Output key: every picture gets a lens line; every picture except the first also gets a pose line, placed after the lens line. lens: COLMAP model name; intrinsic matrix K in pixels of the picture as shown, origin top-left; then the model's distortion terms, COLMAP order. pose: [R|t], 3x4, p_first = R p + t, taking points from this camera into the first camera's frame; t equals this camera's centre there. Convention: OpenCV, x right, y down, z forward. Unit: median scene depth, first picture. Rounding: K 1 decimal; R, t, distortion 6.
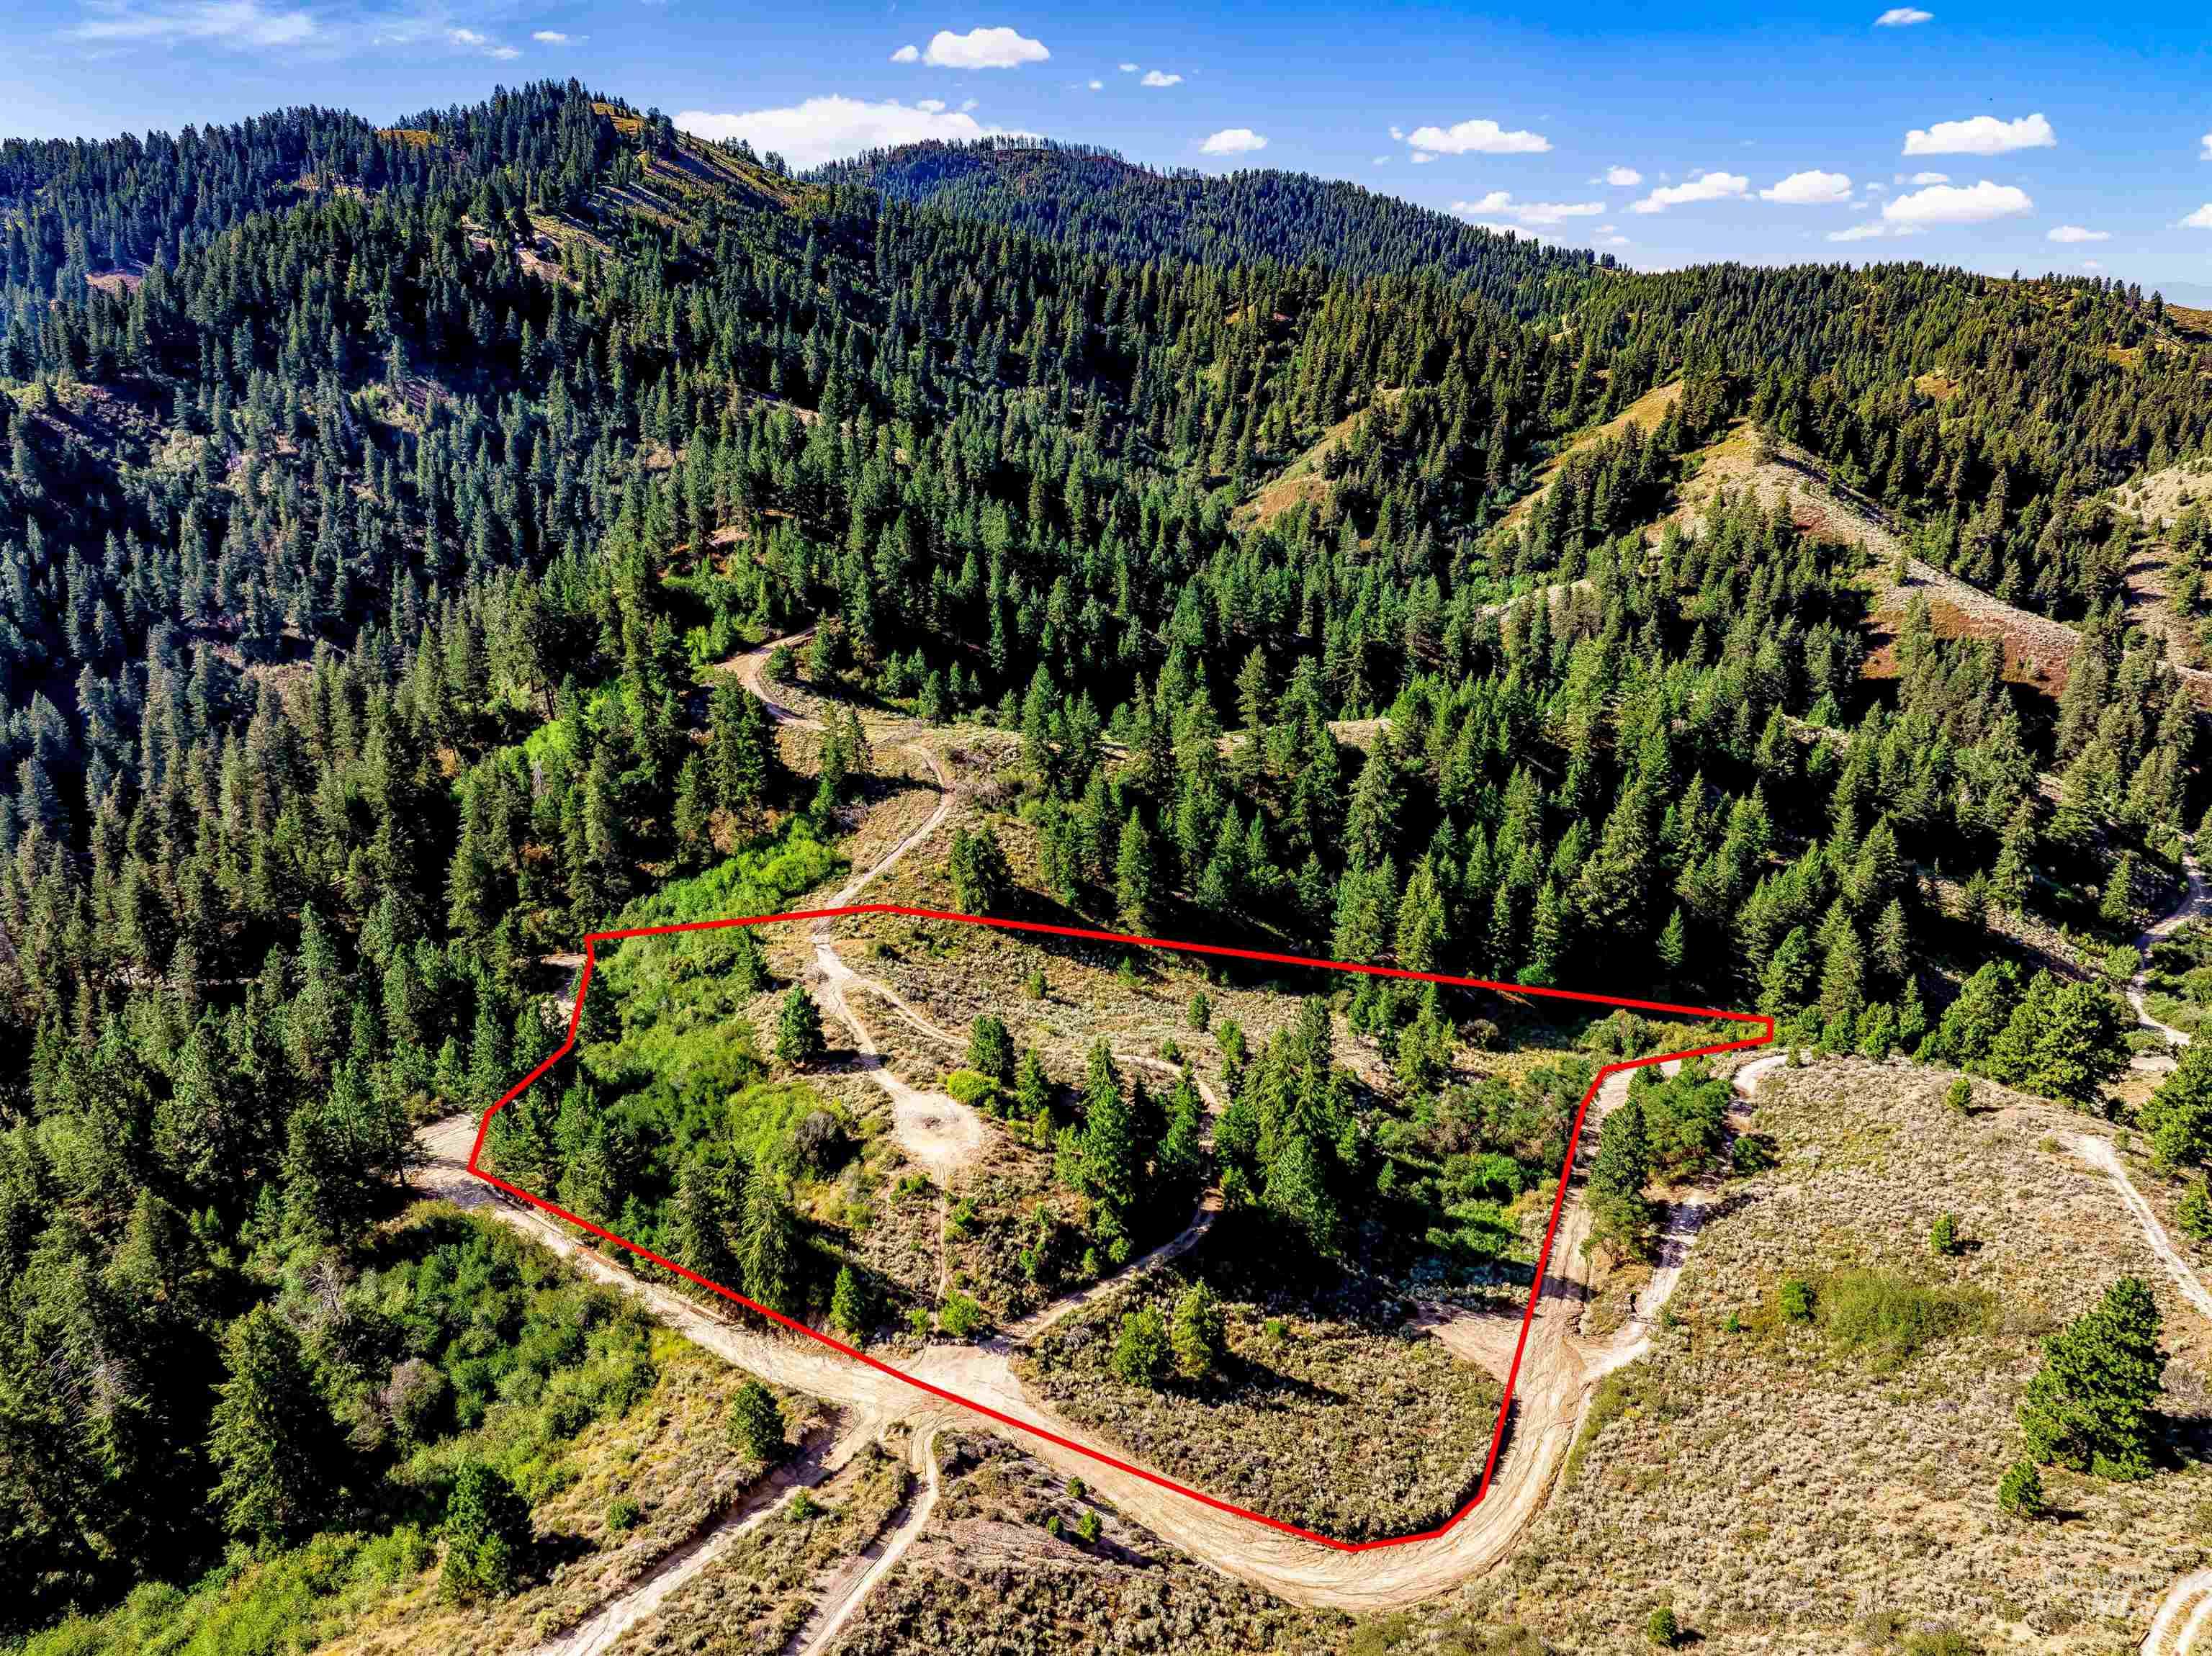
lens RADIAL K [[1551.8, 0, 1108.6], [0, 1551.8, 830.0], [0, 0, 1]] dist [-0.036660, 0.003189]
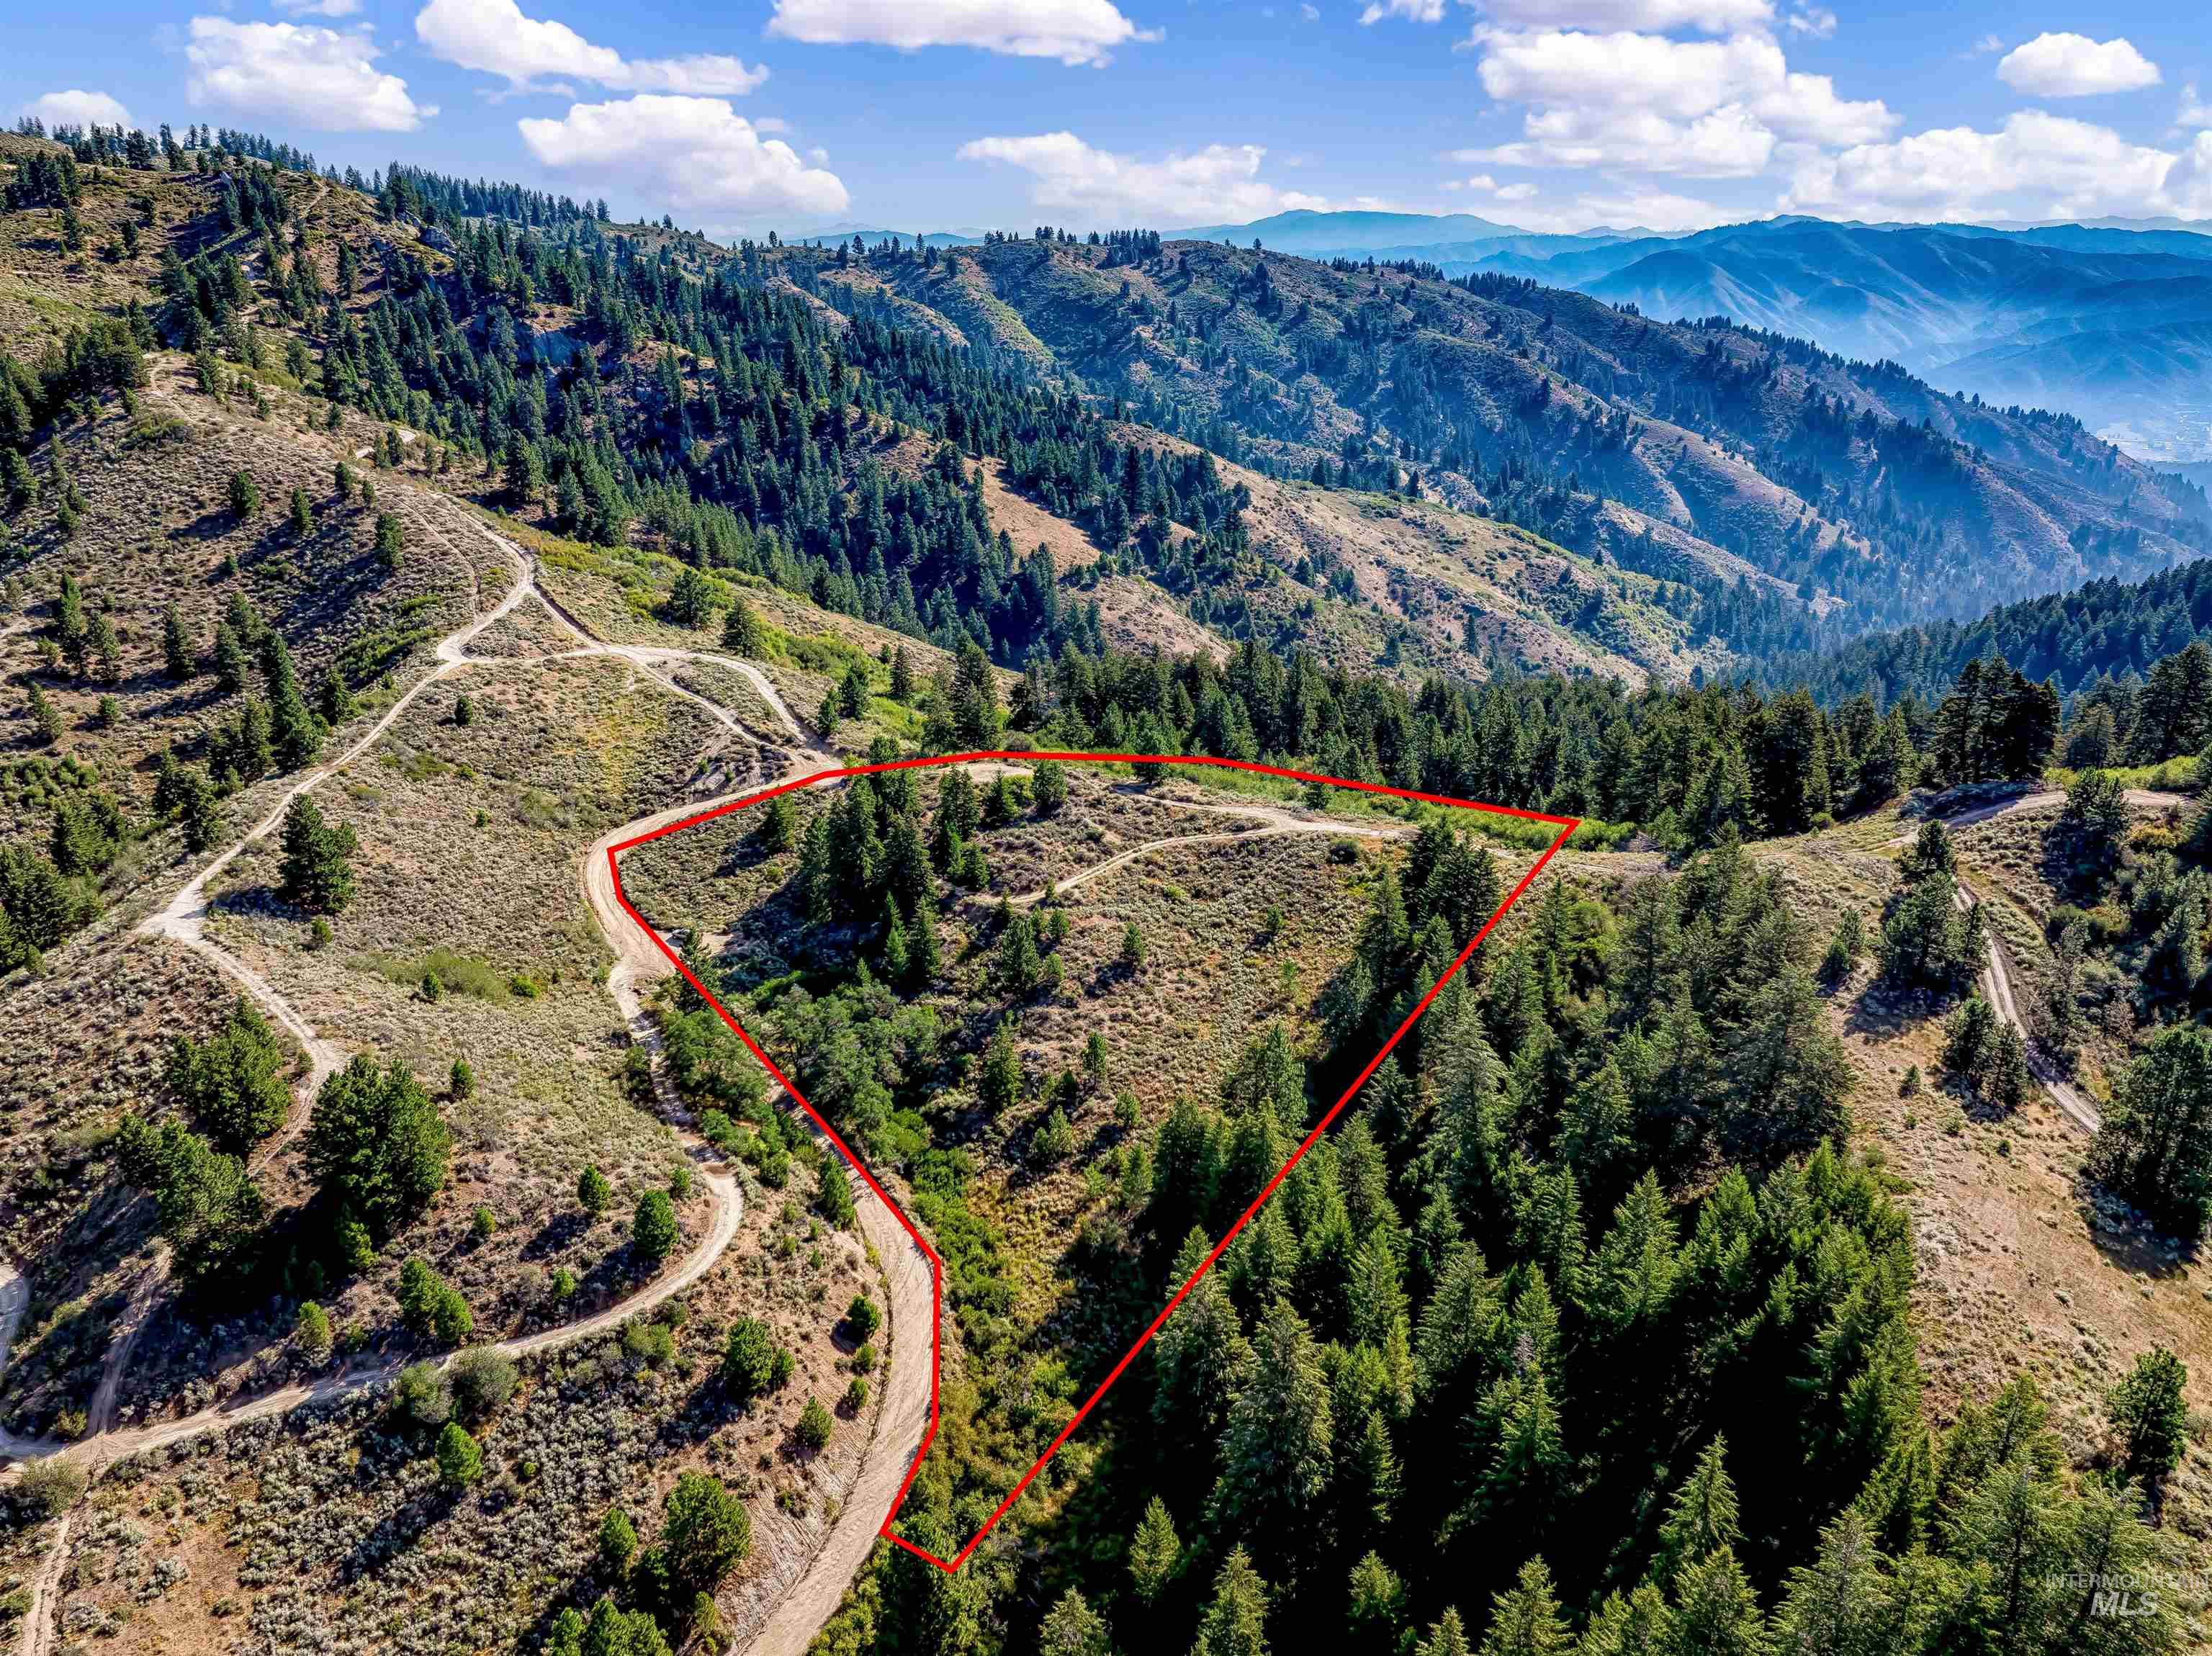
lens RADIAL K [[1554.4, 0, 1104.4], [0, 1554.4, 825.1], [0, 0, 1]] dist [-0.041284, 0.006386]
pose [[-0.528928, 0.290664, -0.797339, 0.415975], [-0.285185, 0.824010, 0.489569, -0.215875], [0.799315, 0.486335, -0.352949, 0.617491]]
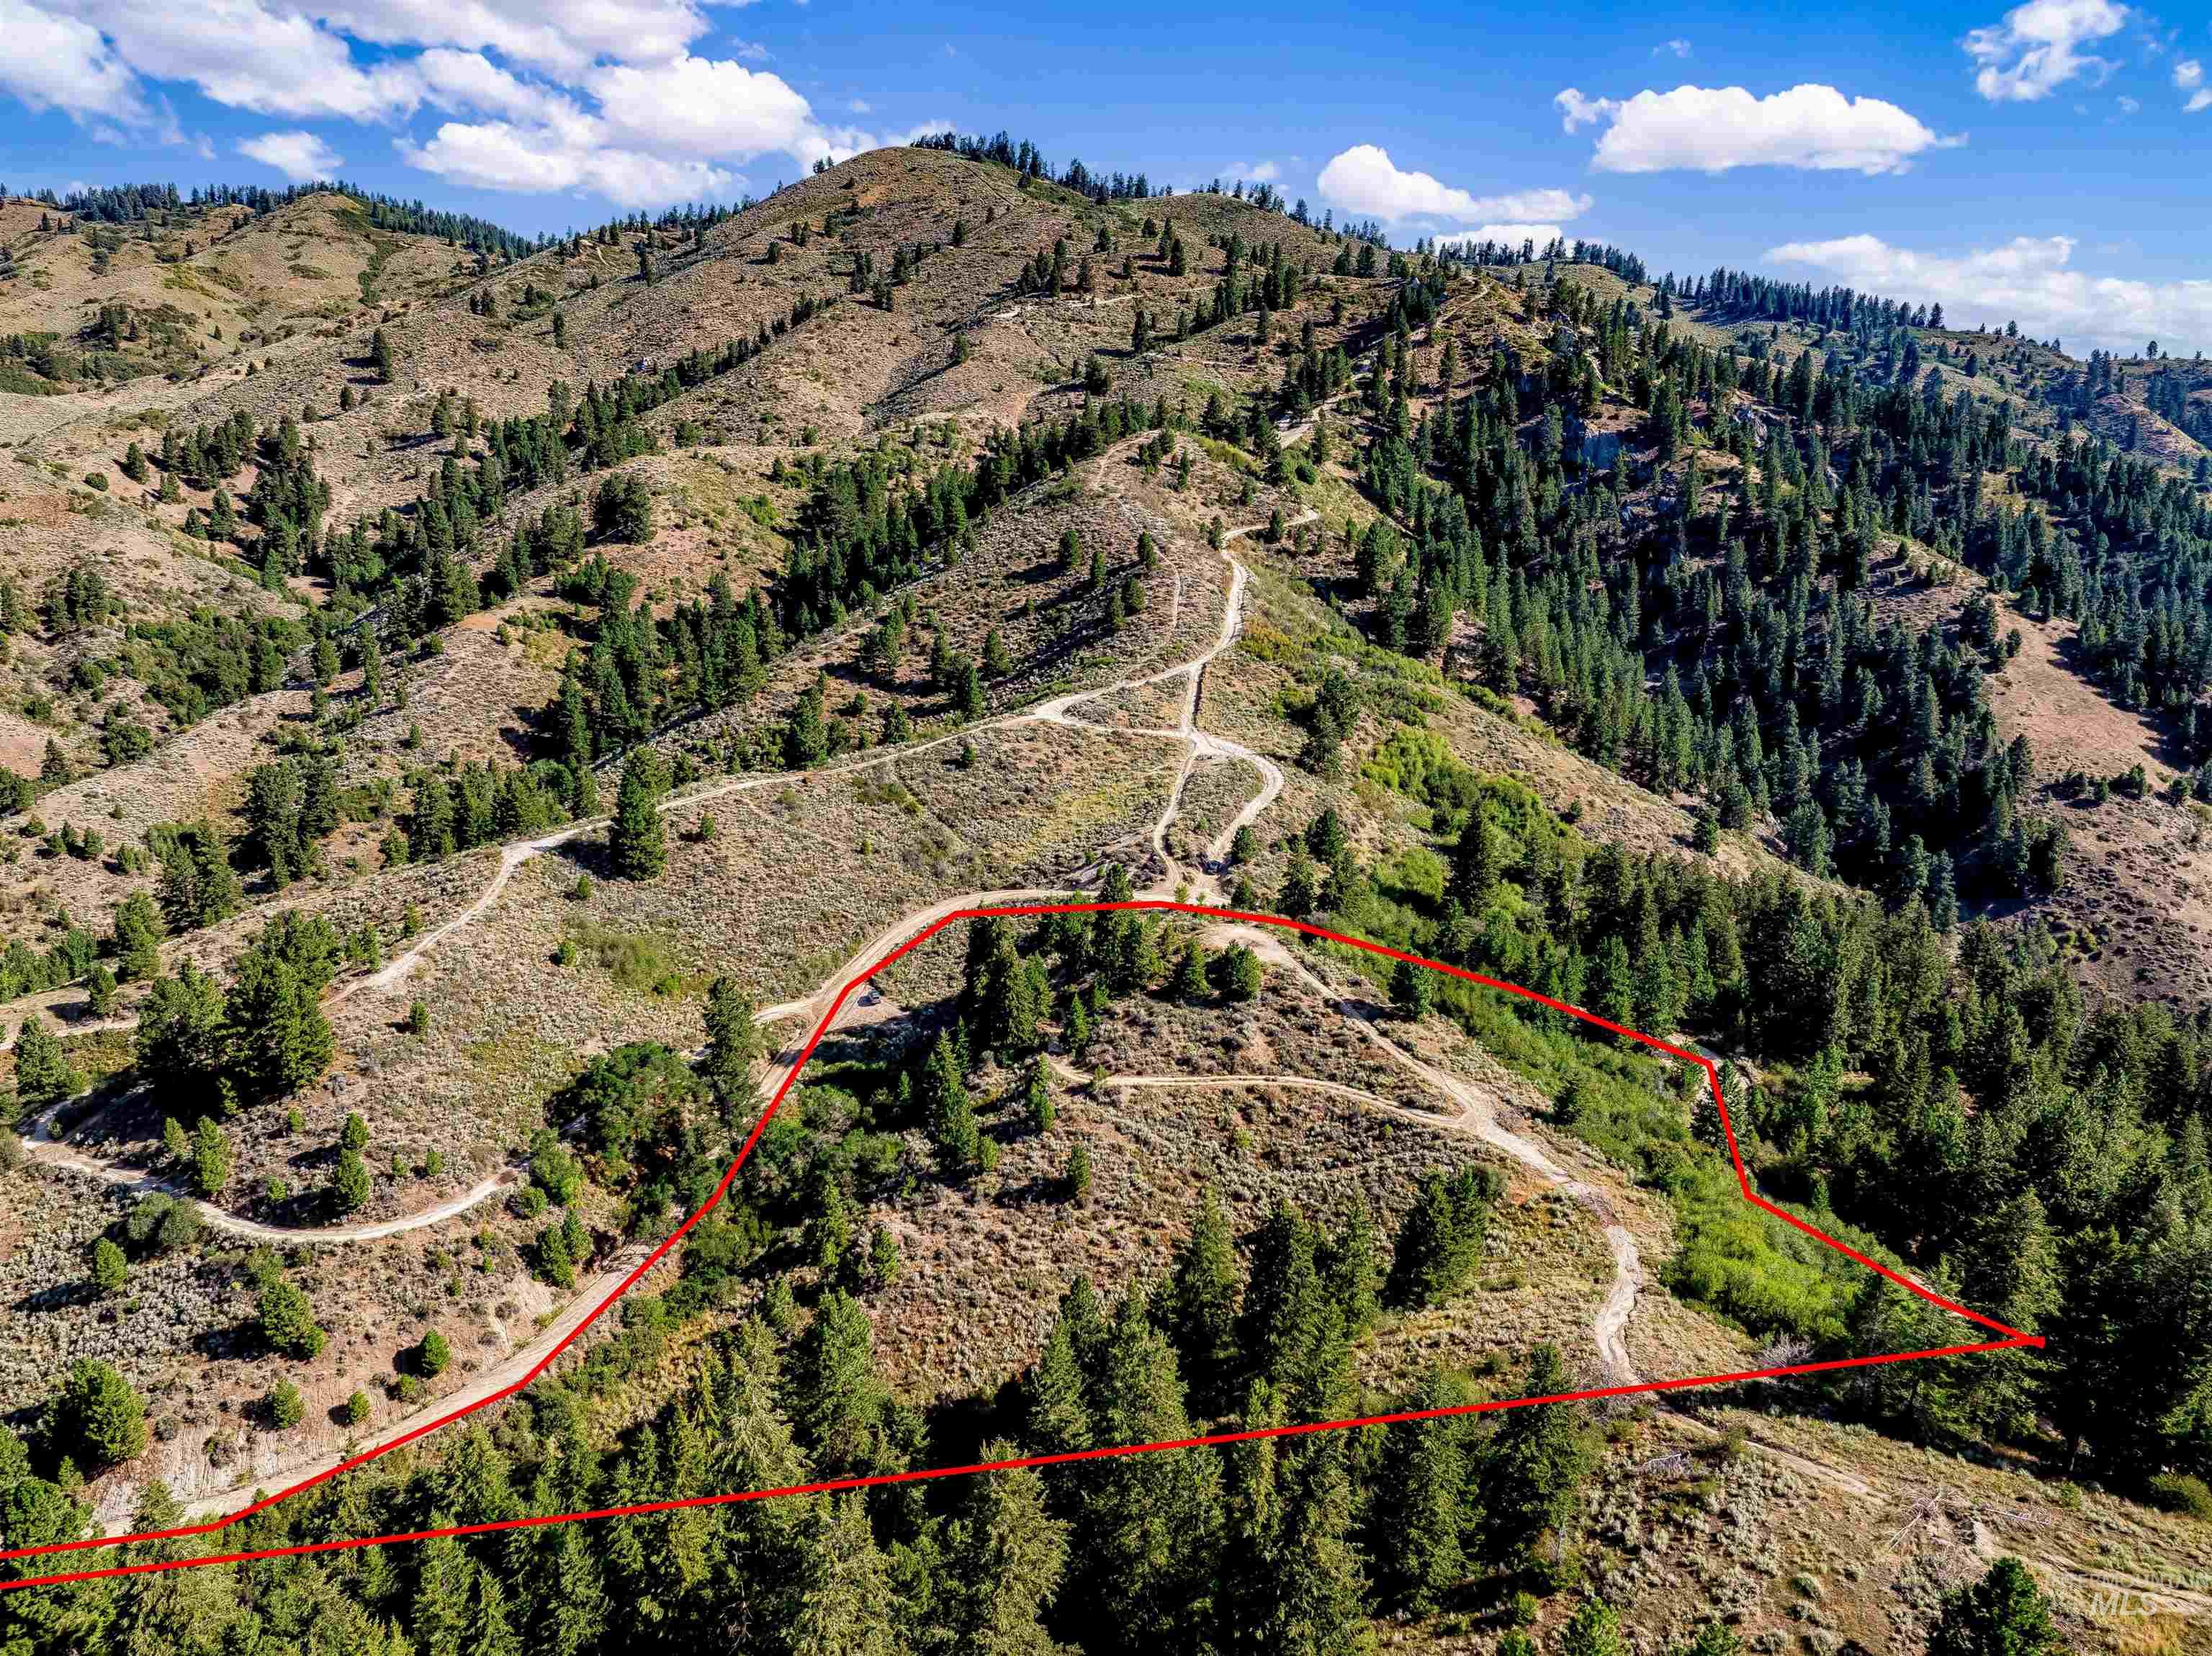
lens RADIAL K [[1554.4, 0, 1104.4], [0, 1554.4, 825.1], [0, 0, 1]] dist [-0.041284, 0.006386]
pose [[-0.991530, 0.029336, -0.126523, 0.069477], [-0.051298, 0.806498, 0.589008, -0.258247], [0.119319, 0.590509, -0.798162, 0.741876]]
